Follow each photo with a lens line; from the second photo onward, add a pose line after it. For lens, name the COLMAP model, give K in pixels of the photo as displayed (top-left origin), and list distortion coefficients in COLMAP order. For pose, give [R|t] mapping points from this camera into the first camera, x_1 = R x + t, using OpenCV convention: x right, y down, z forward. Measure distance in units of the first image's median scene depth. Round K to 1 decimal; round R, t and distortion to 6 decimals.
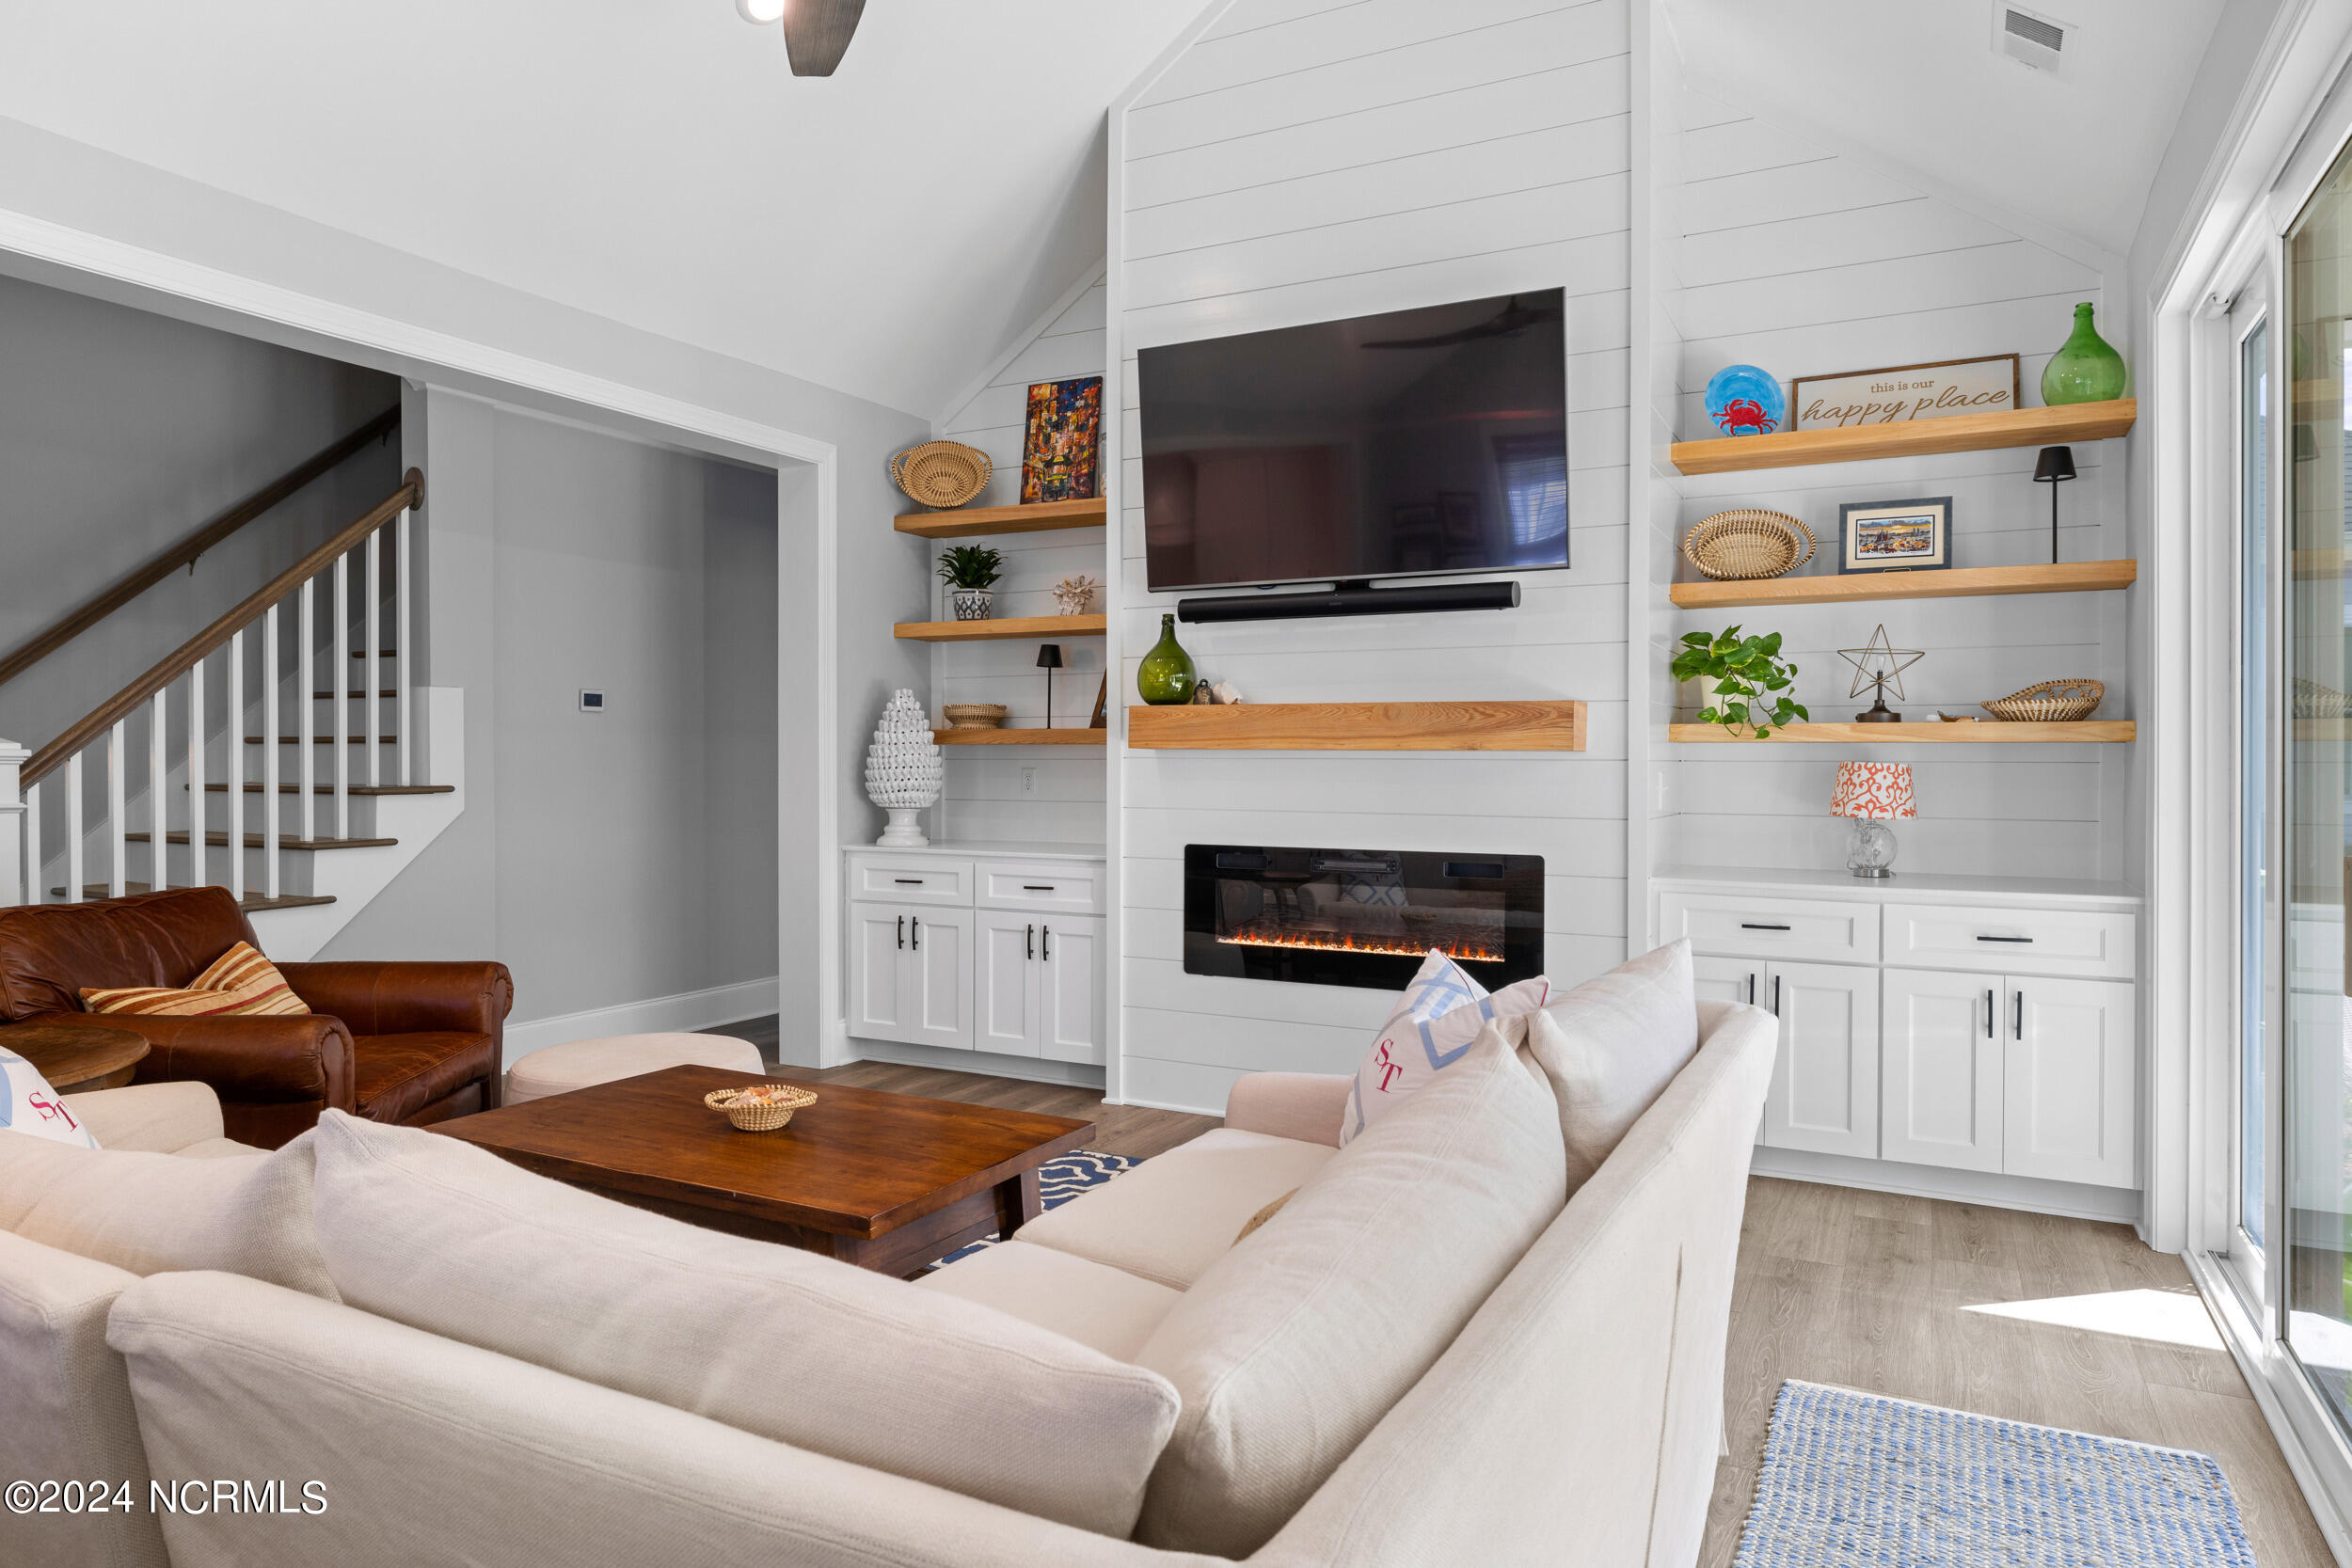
lens RADIAL K [[1445.7, 0, 1170.6], [0, 1445.7, 768.1], [0, 0, 1]] dist [-0.000635, -0.000136]
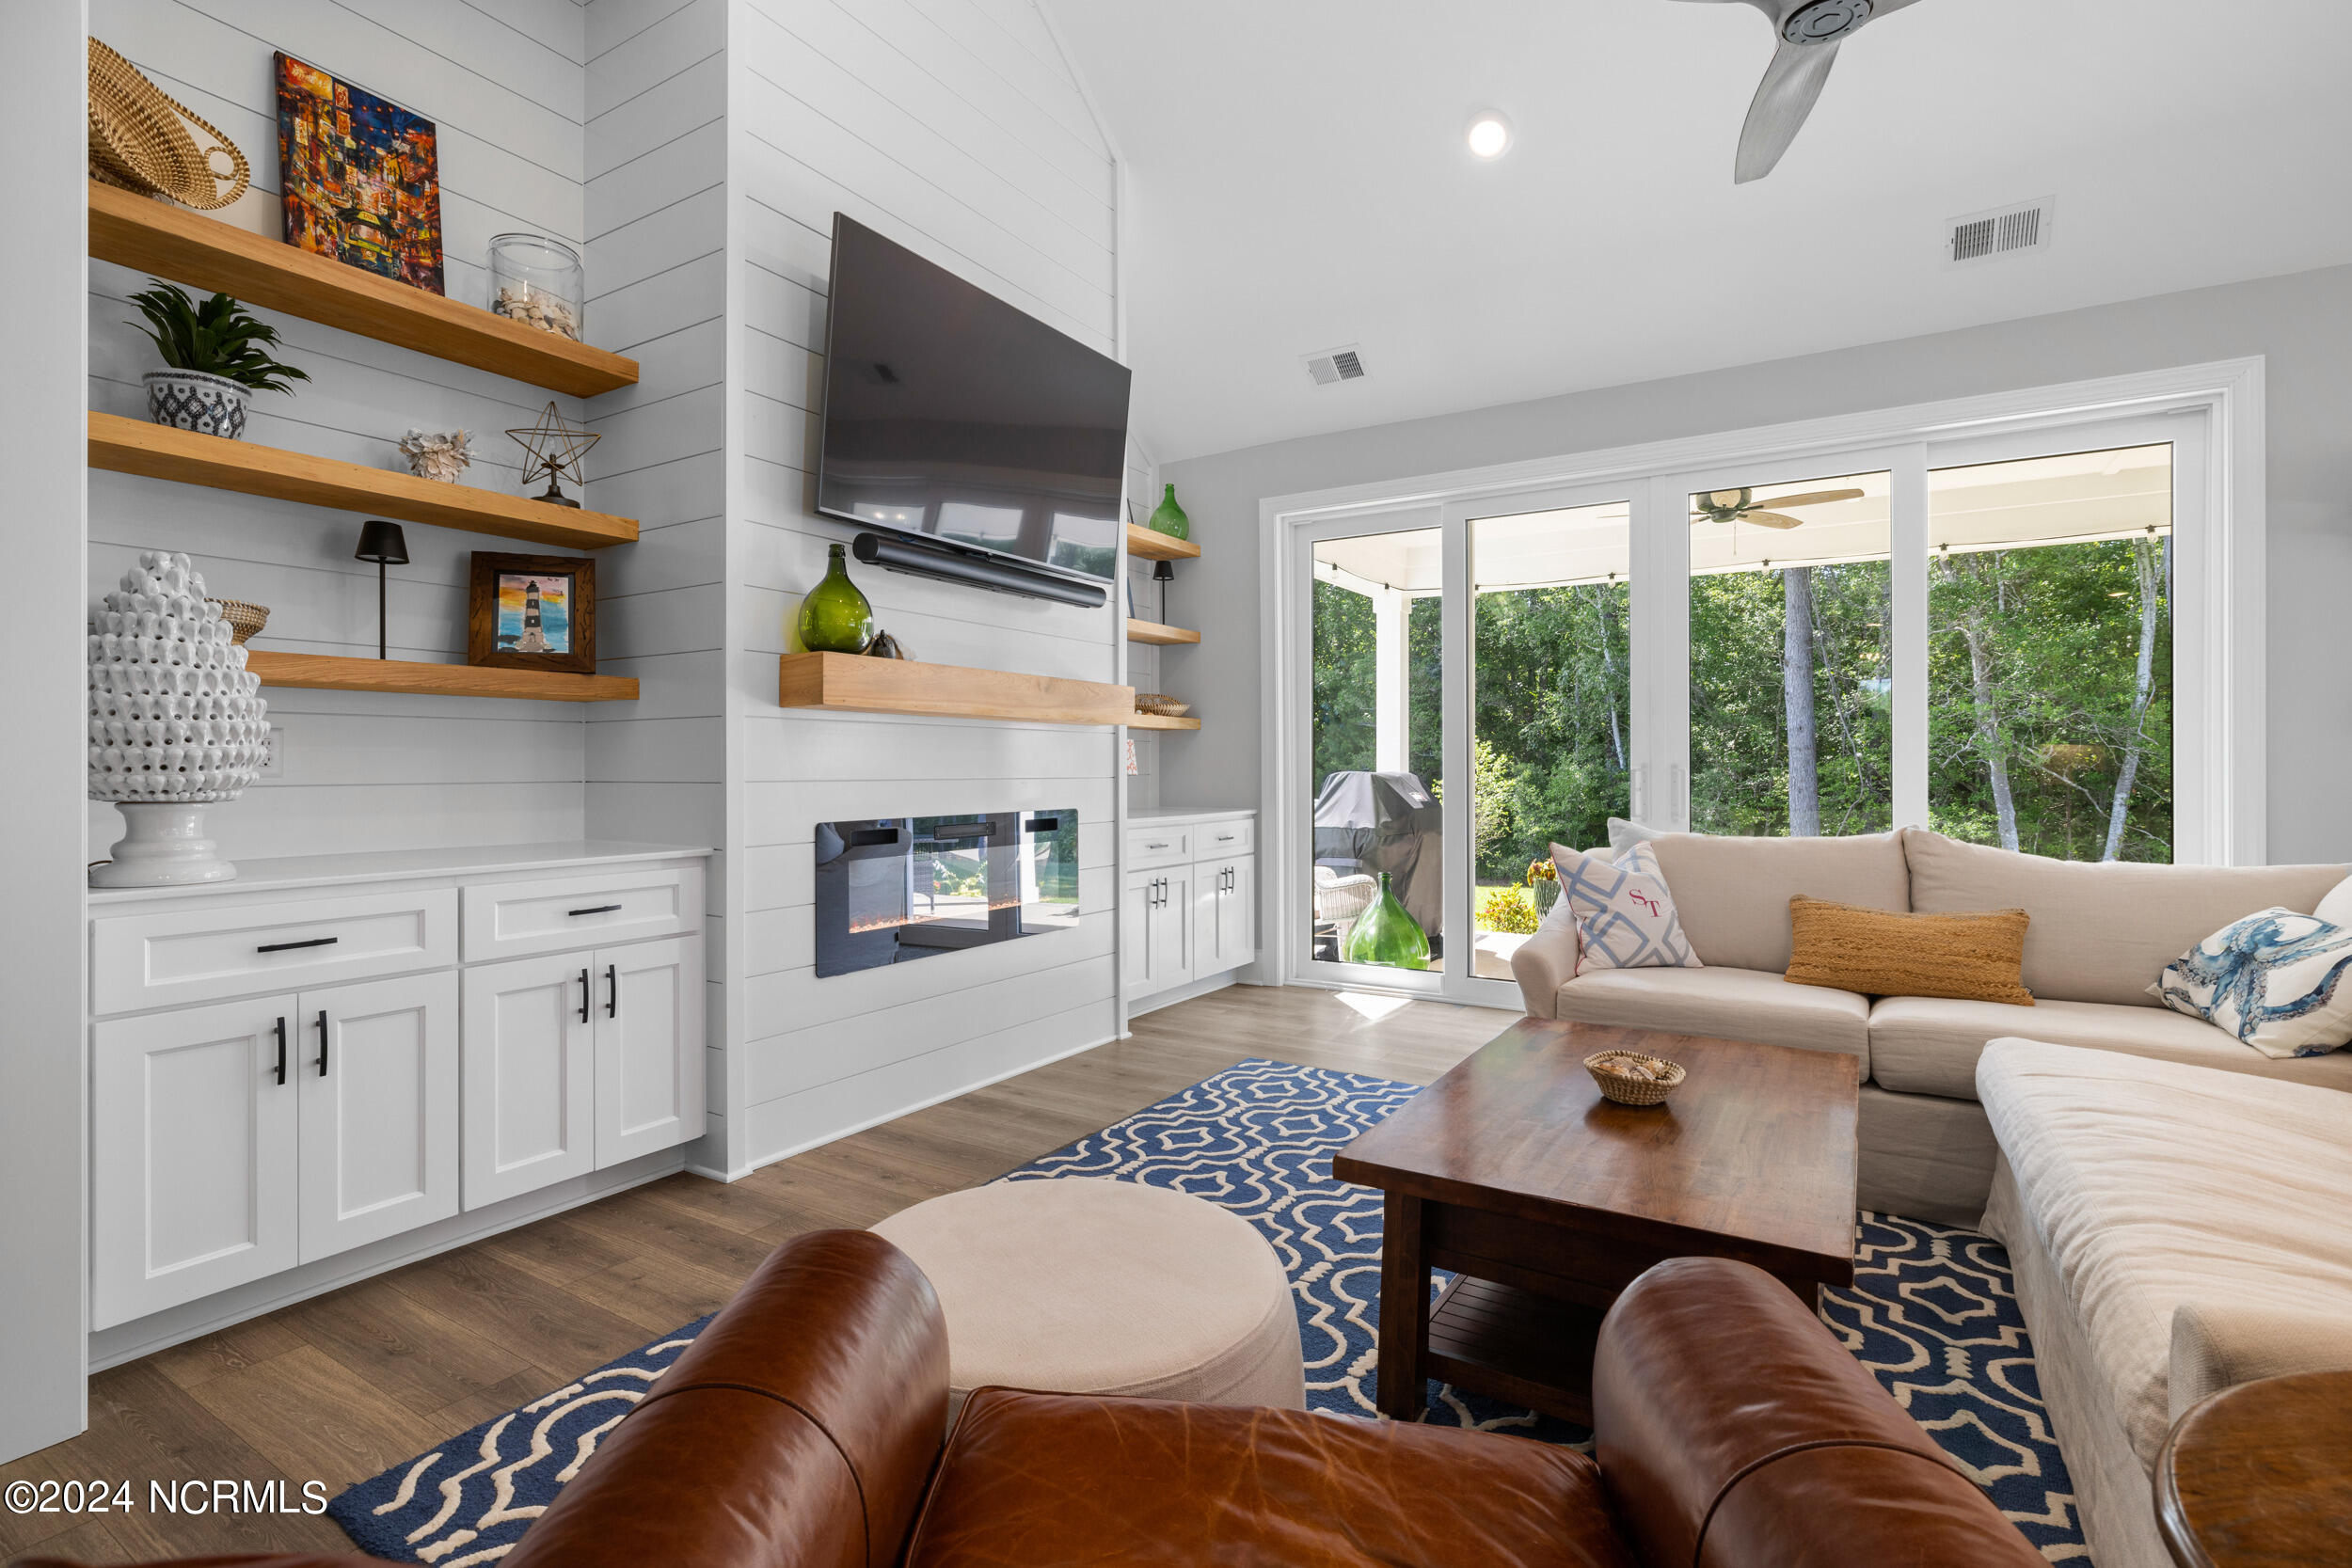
lens RADIAL K [[1103.9, 0, 1179.5], [0, 1103.9, 760.8], [0, 0, 1]] dist [-0.003484, 0.000704]
pose [[0.069304, 0.001077, 0.997595, -0.576423], [0.005415, 0.999984, -0.001456, 0.017848], [-0.997581, 0.005503, 0.069297, 0.709515]]
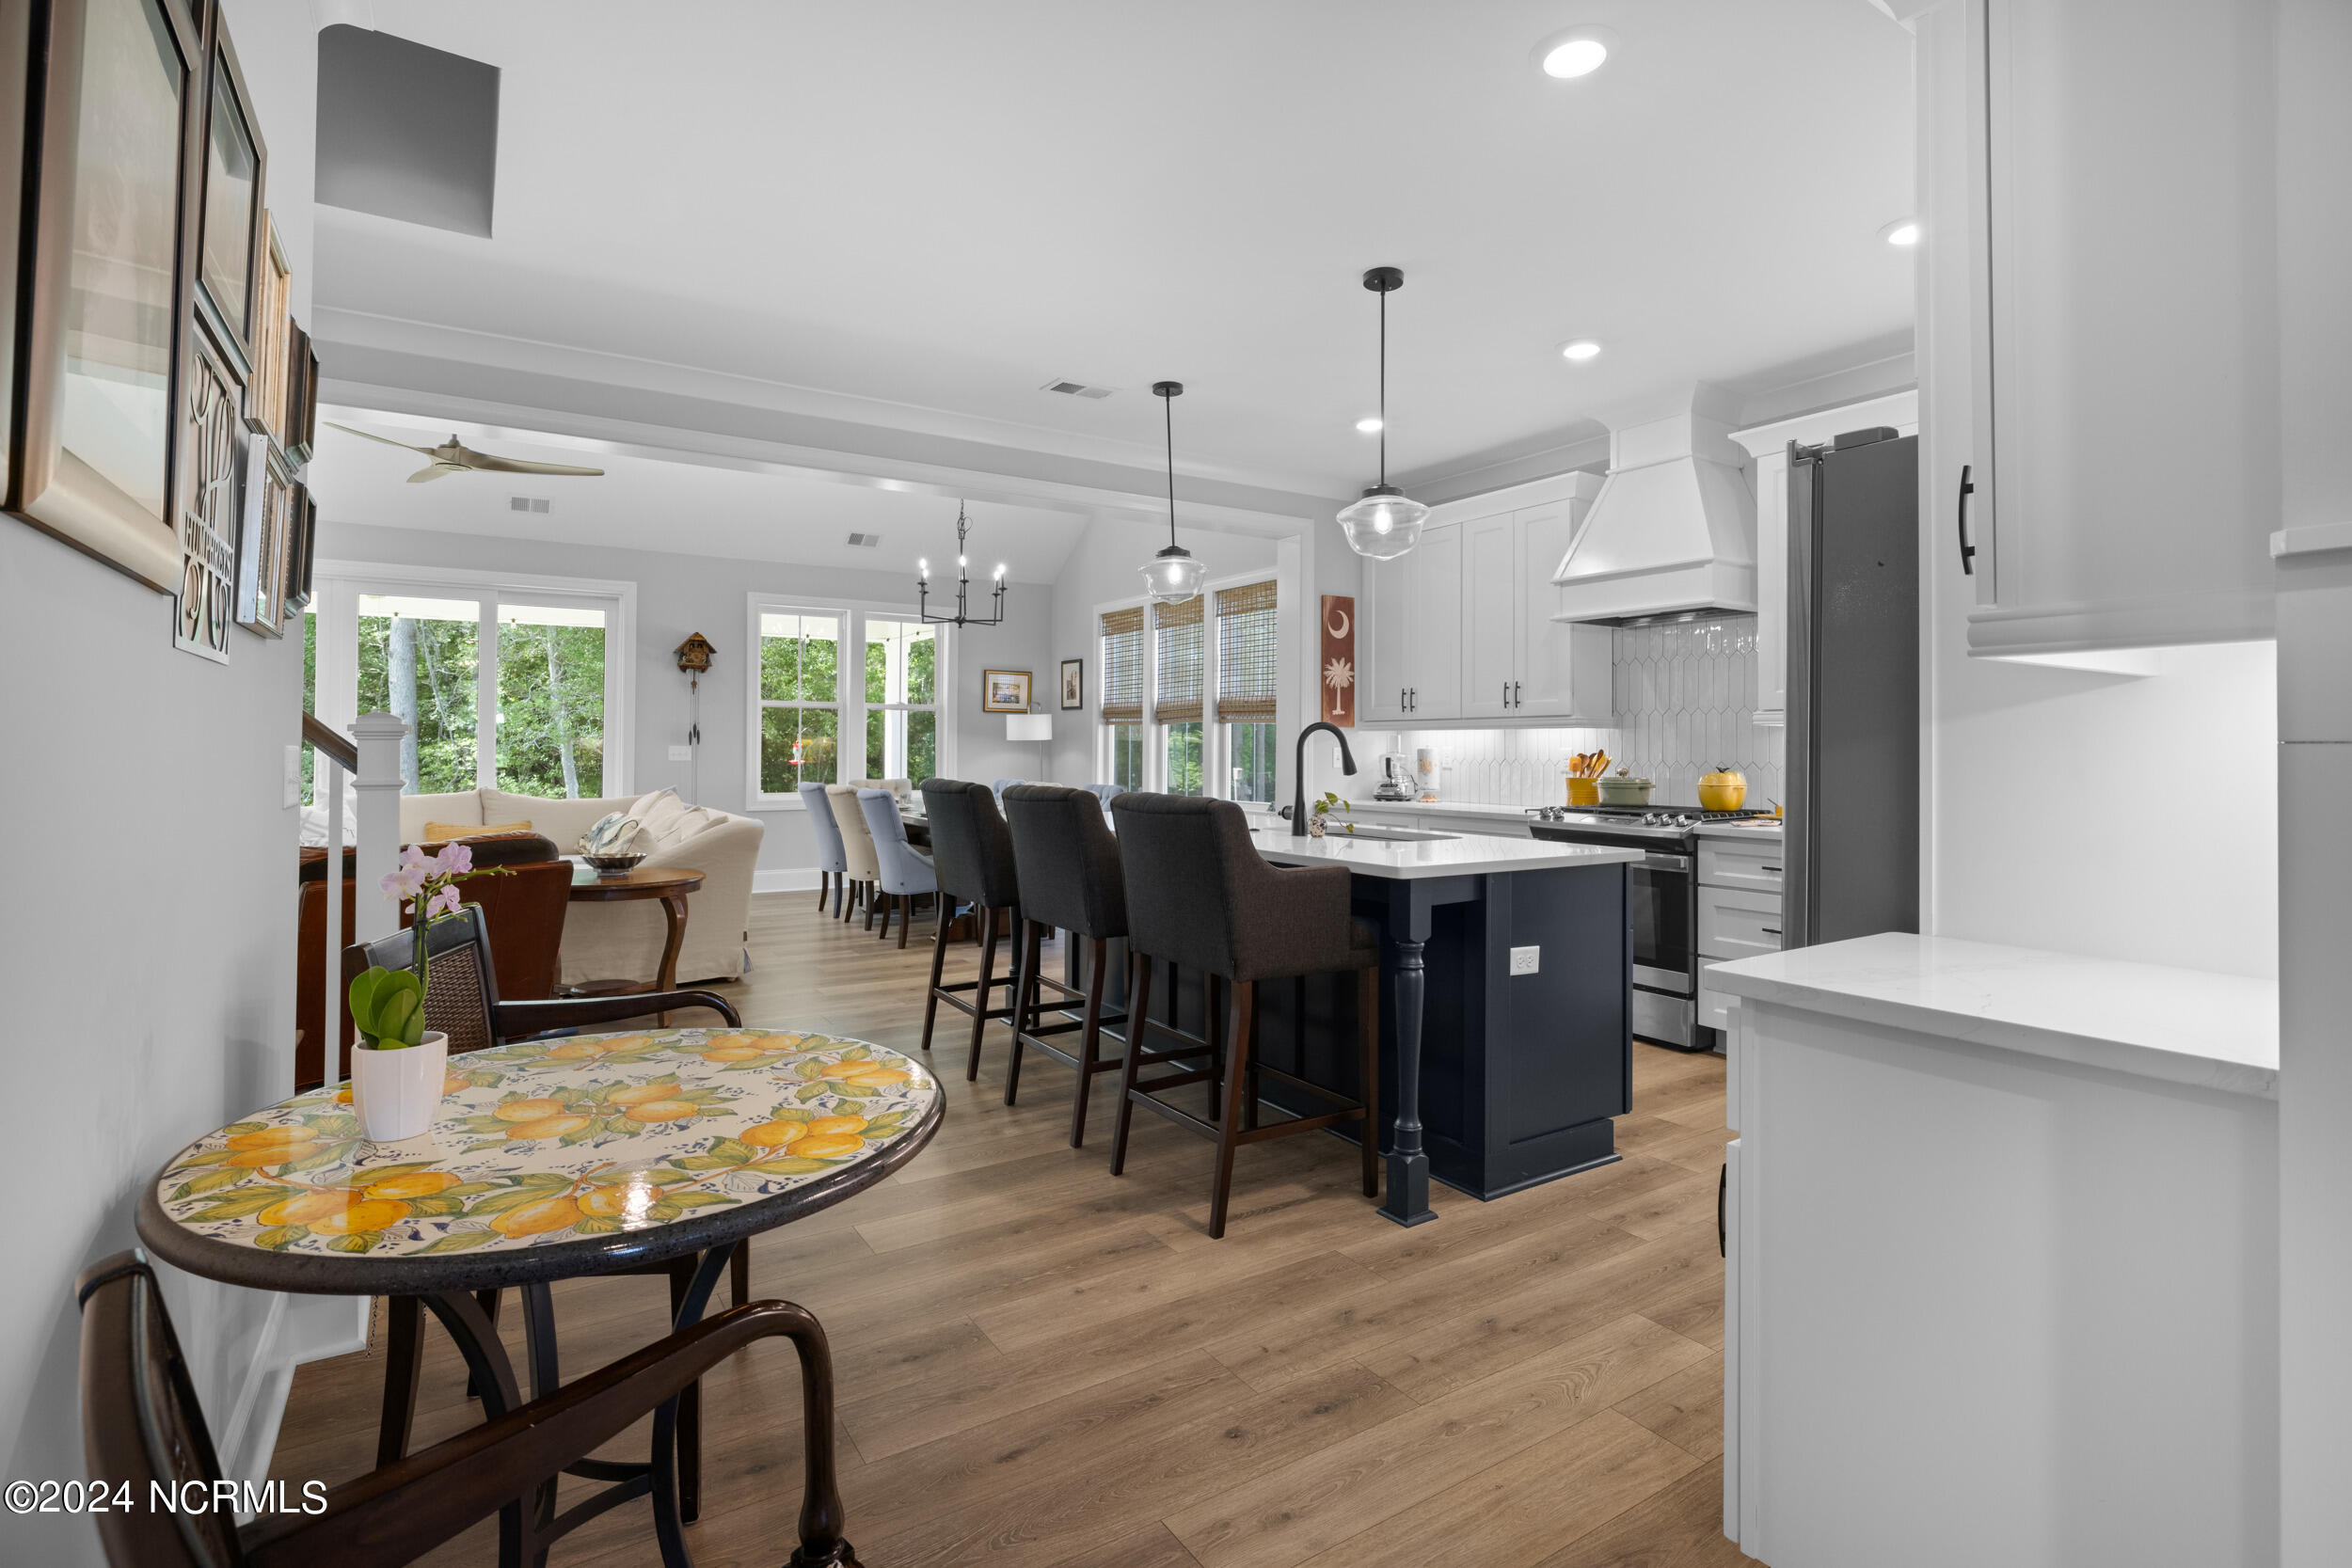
lens RADIAL K [[1112.3, 0, 1172.1], [0, 1112.3, 728.1], [0, 0, 1]] dist [-0.010632, 0.000126]
pose [[-0.870776, 0.002001, 0.491676, -1.321709], [-0.004101, 0.999927, -0.011333, -0.003409], [-0.491663, -0.011885, -0.870705, 1.105399]]
